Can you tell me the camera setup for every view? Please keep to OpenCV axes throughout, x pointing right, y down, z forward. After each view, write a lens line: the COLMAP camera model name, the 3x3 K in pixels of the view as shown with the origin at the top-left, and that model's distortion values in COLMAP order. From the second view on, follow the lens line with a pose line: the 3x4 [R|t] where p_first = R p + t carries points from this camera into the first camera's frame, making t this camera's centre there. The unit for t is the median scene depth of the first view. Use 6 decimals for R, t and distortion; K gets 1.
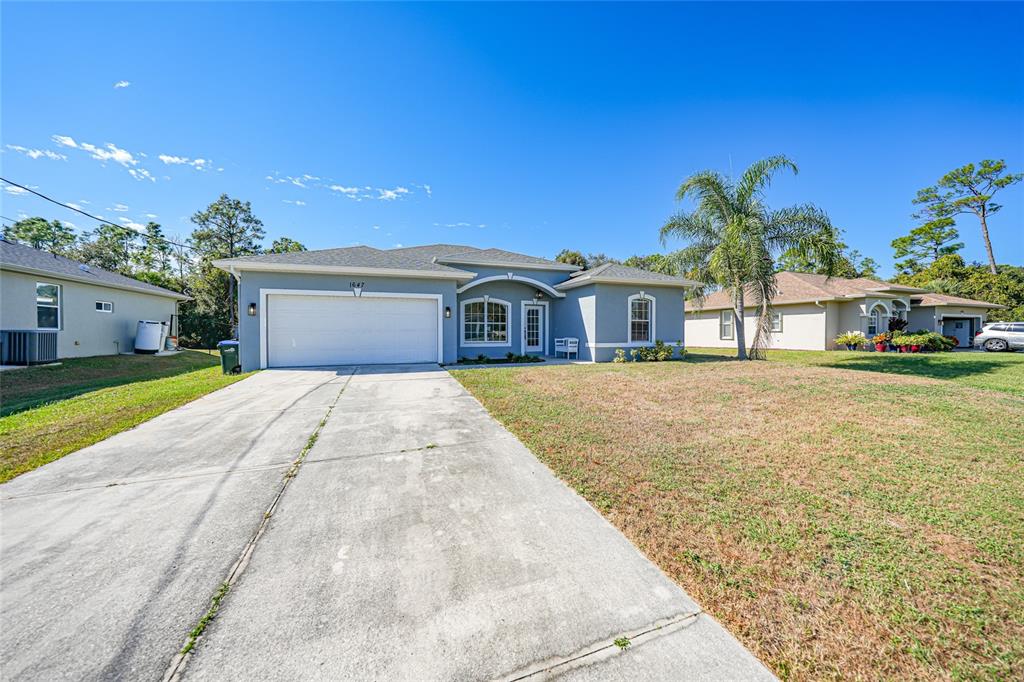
lens RADIAL K [[361.3, 0, 511.9], [0, 361.3, 335.1], [0, 0, 1]] dist [-0.031088, 0.007543]
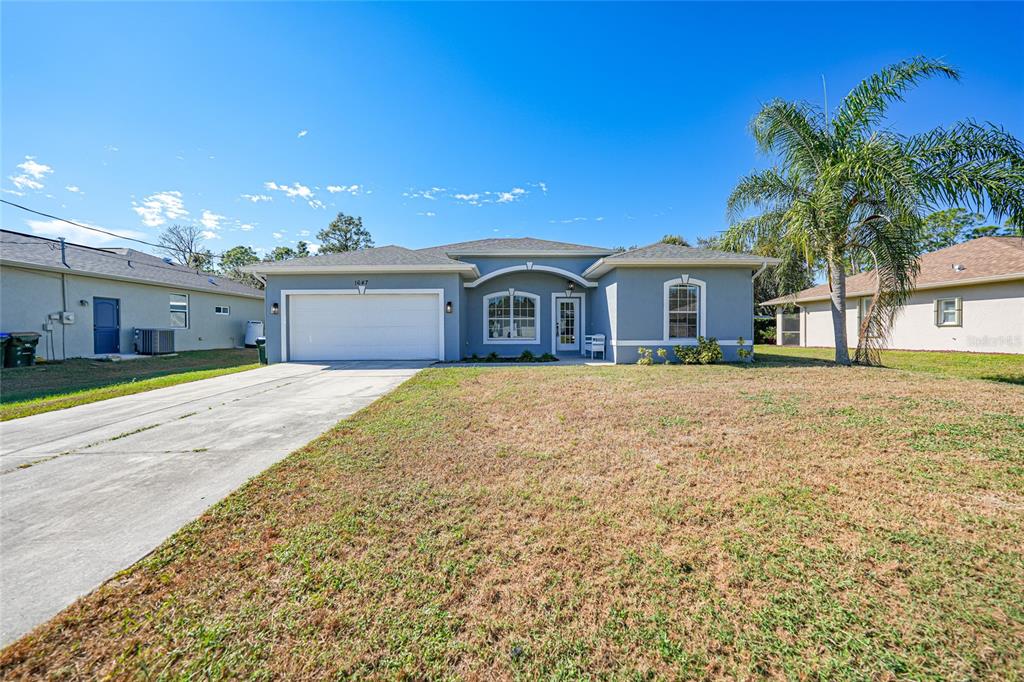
lens RADIAL K [[361.3, 0, 511.9], [0, 361.3, 335.1], [0, 0, 1]] dist [-0.031088, 0.007543]
pose [[0.943401, 0.002961, -0.331641, 0.256855], [0.000695, 0.999940, 0.010905, 0.000595], [0.331654, -0.010519, 0.943343, 0.124439]]
